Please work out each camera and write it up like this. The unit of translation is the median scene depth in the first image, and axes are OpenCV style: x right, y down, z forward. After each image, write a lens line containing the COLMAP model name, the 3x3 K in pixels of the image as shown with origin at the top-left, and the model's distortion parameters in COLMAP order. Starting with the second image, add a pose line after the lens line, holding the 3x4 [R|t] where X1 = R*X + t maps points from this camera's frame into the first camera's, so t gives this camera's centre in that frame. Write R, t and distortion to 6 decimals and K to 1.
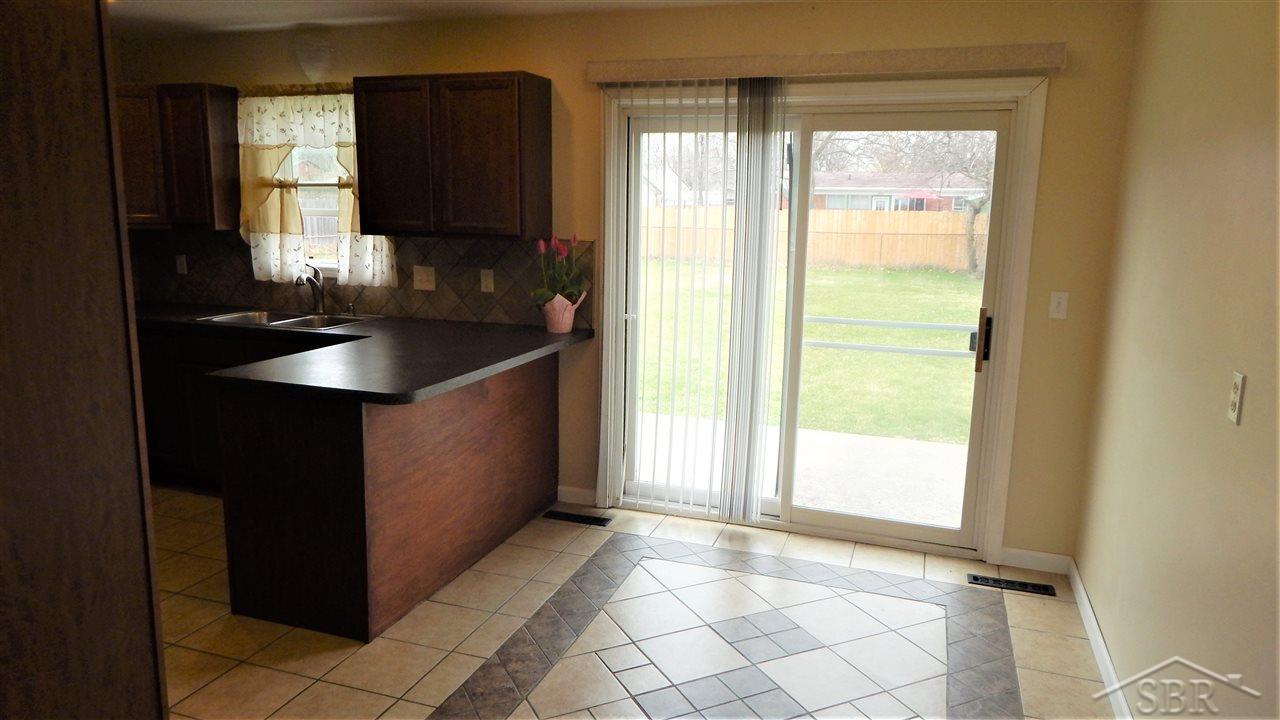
lens RADIAL K [[847.5, 0, 640.5], [0, 847.5, 354.6], [0, 0, 1]] dist [-0.006472, 0.000687]
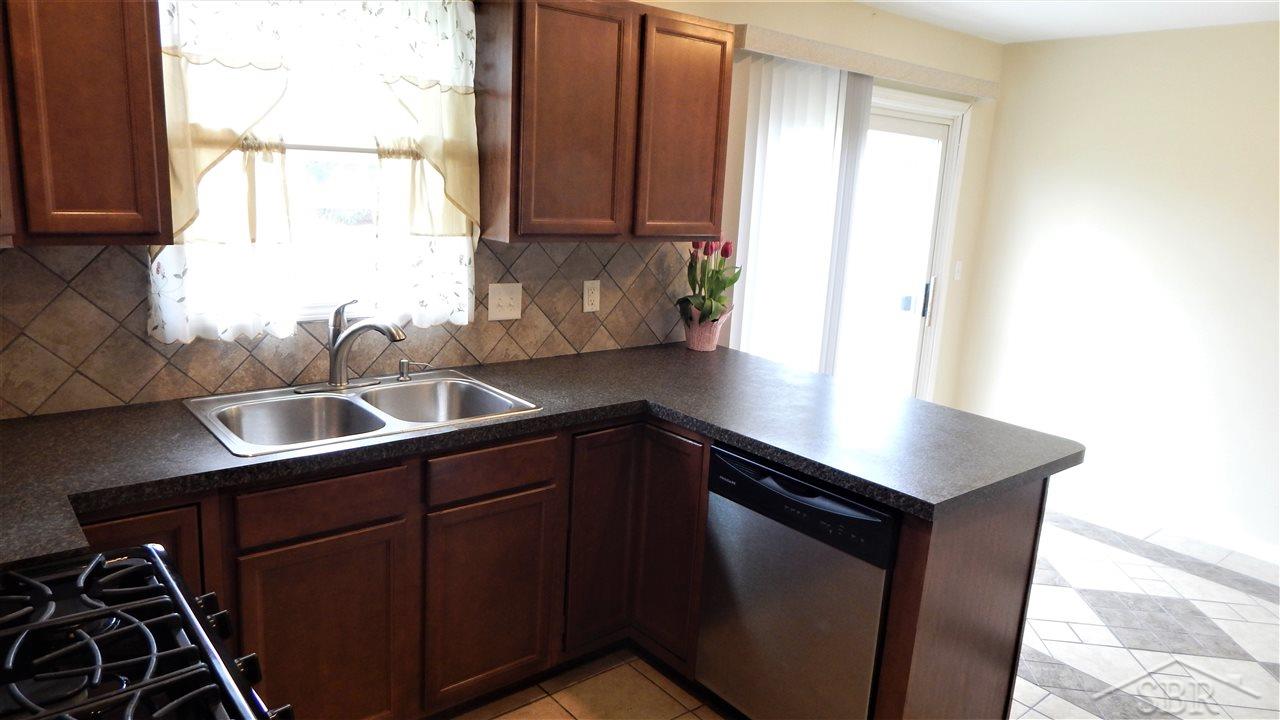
lens RADIAL K [[847.5, 0, 639.1], [0, 847.5, 365.6], [0, 0, 1]] dist [-0.006472, 0.000687]
pose [[0.519604, -0.172742, 0.836763, -0.768939], [0.106089, 0.984814, 0.137428, -0.122285], [-0.847795, 0.017363, 0.530039, 0.573207]]
